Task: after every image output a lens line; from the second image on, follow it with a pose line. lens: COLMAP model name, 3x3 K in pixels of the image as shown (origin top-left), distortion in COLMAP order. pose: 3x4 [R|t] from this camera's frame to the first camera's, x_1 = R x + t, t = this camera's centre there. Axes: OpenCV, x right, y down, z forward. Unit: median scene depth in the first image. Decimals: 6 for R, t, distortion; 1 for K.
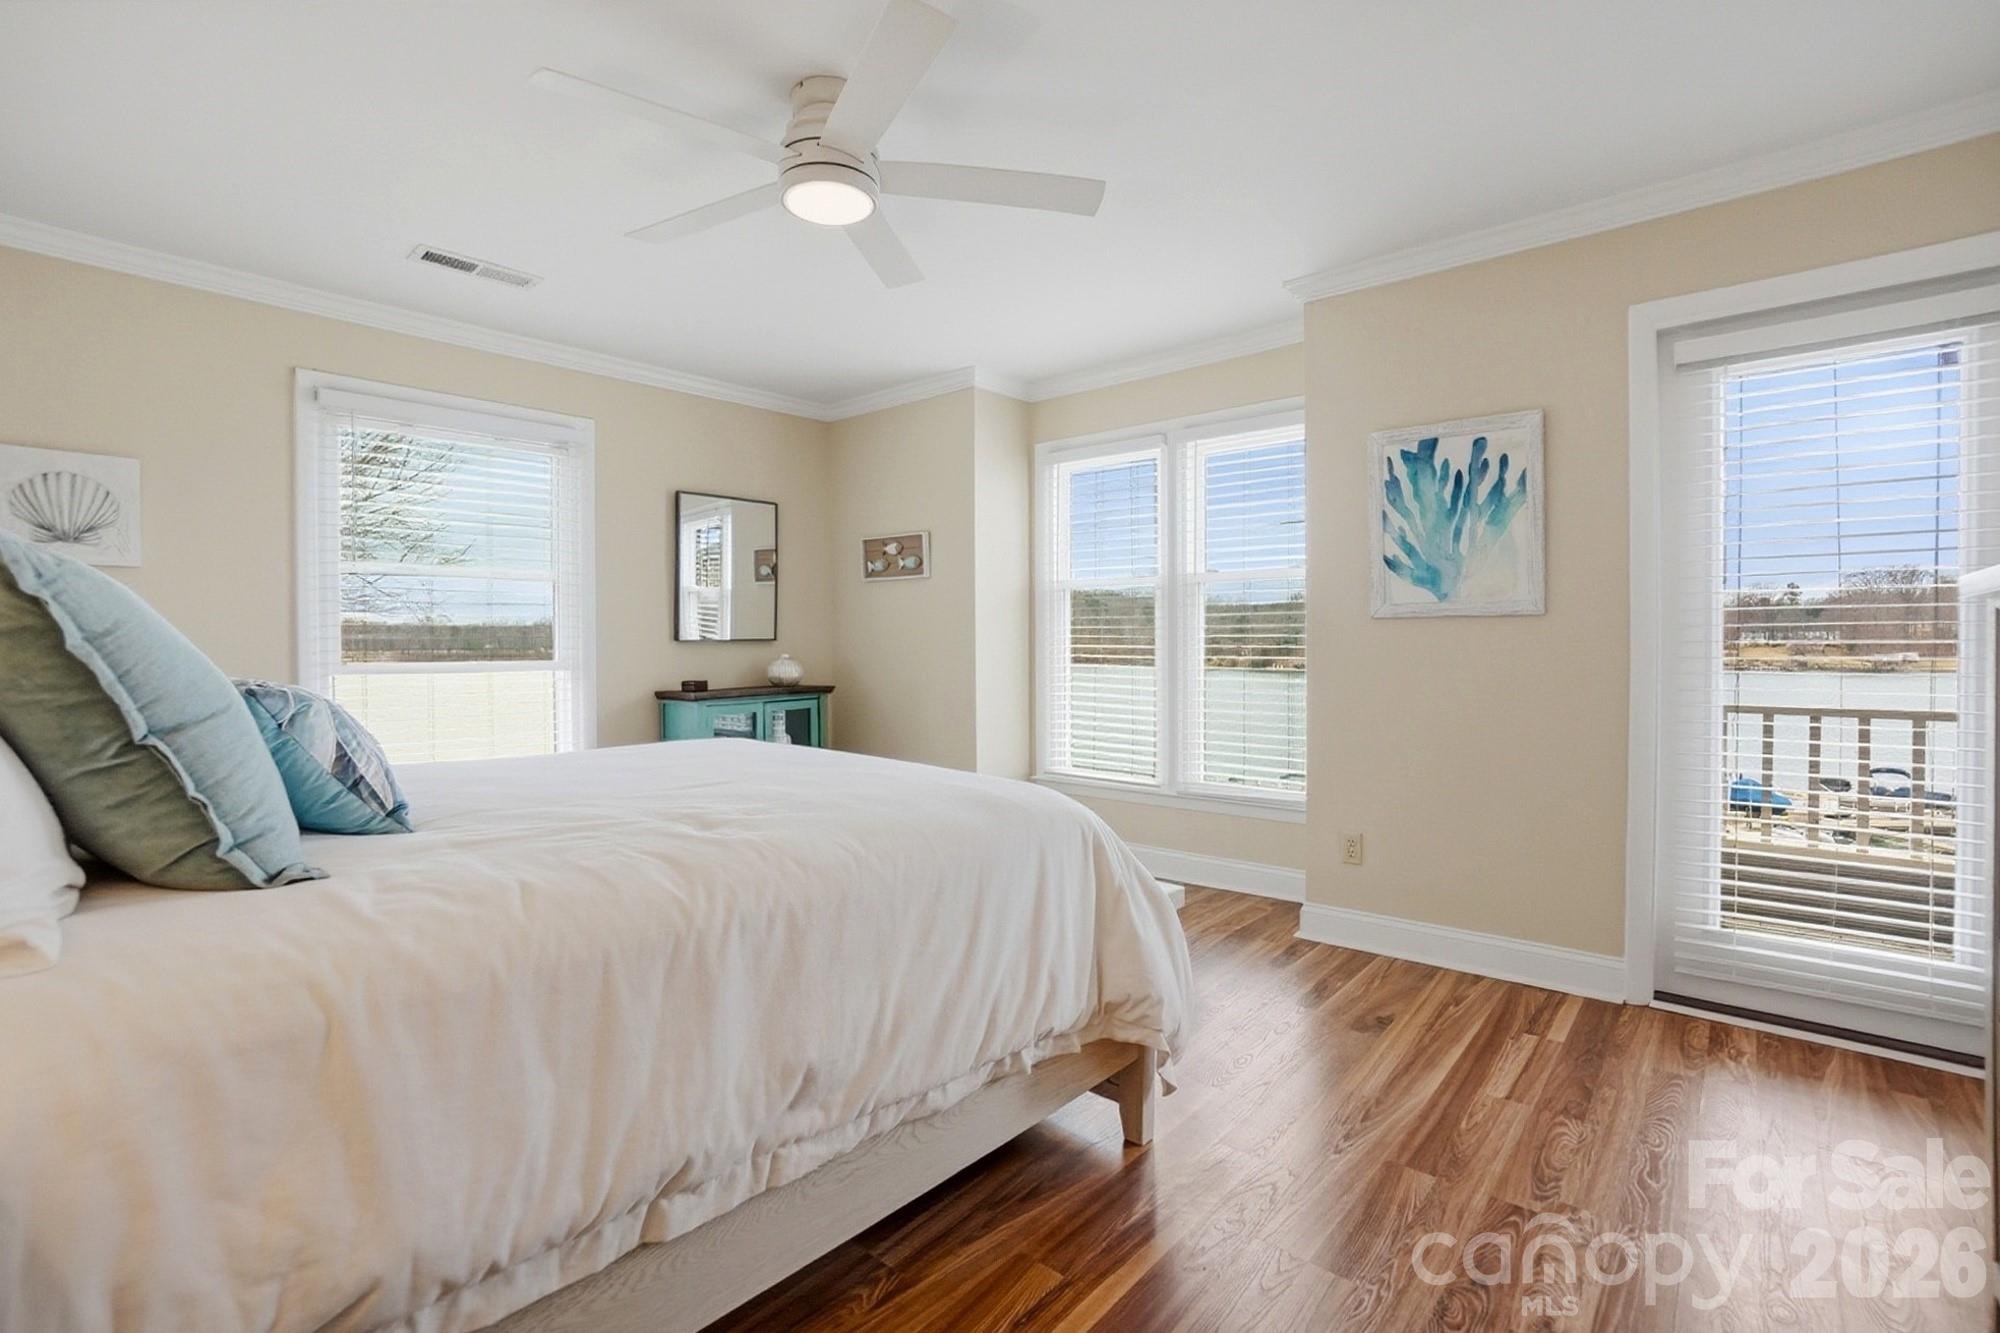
lens RADIAL K [[900.6, 0, 991.0], [0, 900.6, 651.9], [0, 0, 1]] dist [-0.065572, 0.022850]
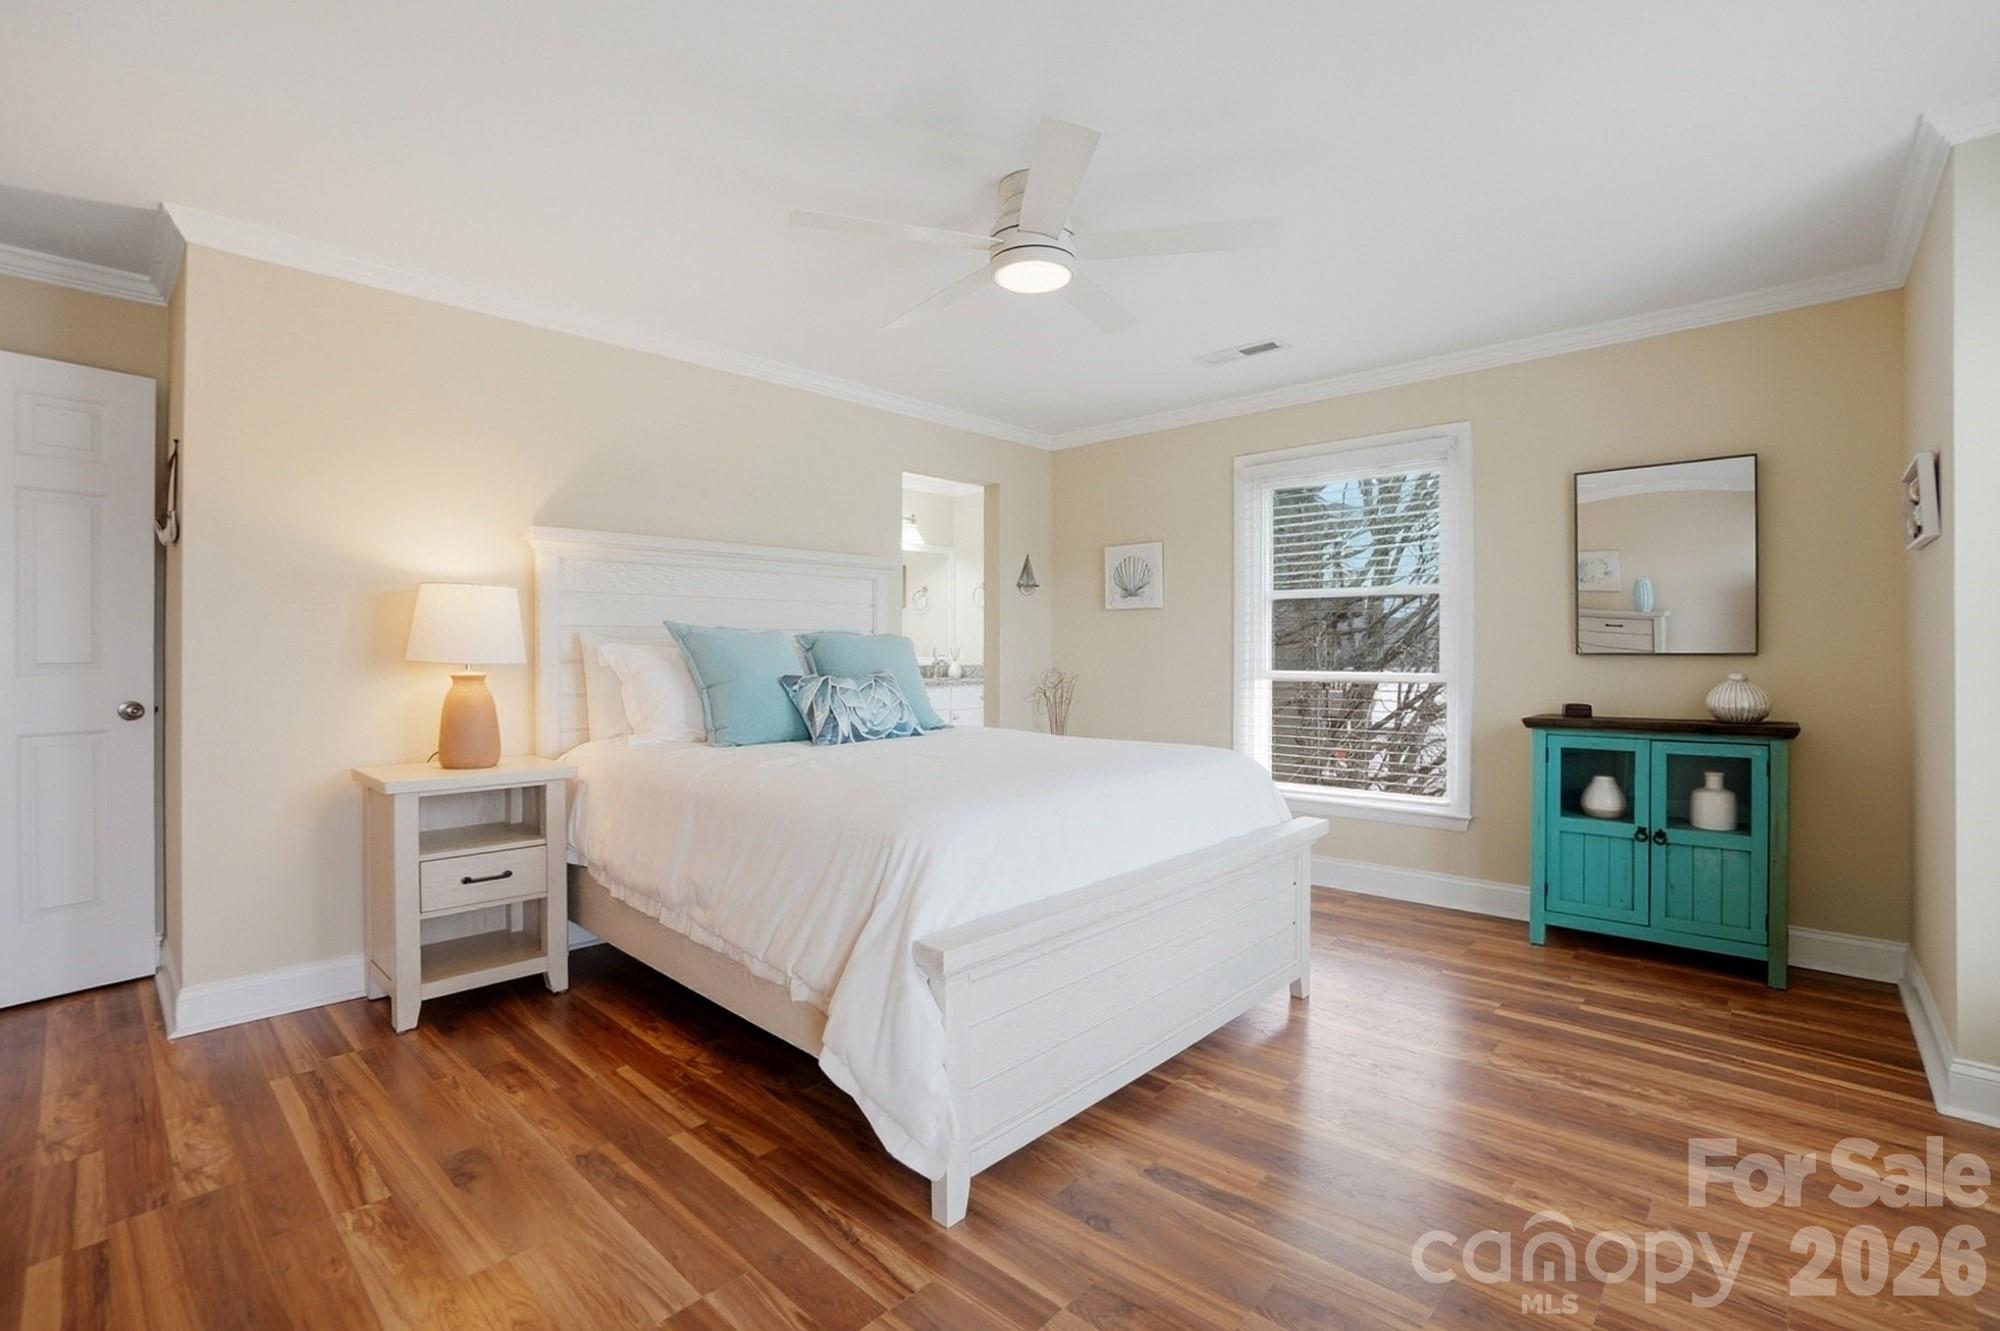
lens RADIAL K [[900.6, 0, 991.0], [0, 900.6, 650.9], [0, 0, 1]] dist [-0.065572, 0.022850]
pose [[-0.048024, 0.002526, -0.998843, 0.670003], [-0.012081, 0.999922, 0.003109, -0.016864], [0.998773, 0.012217, -0.047990, 0.691509]]
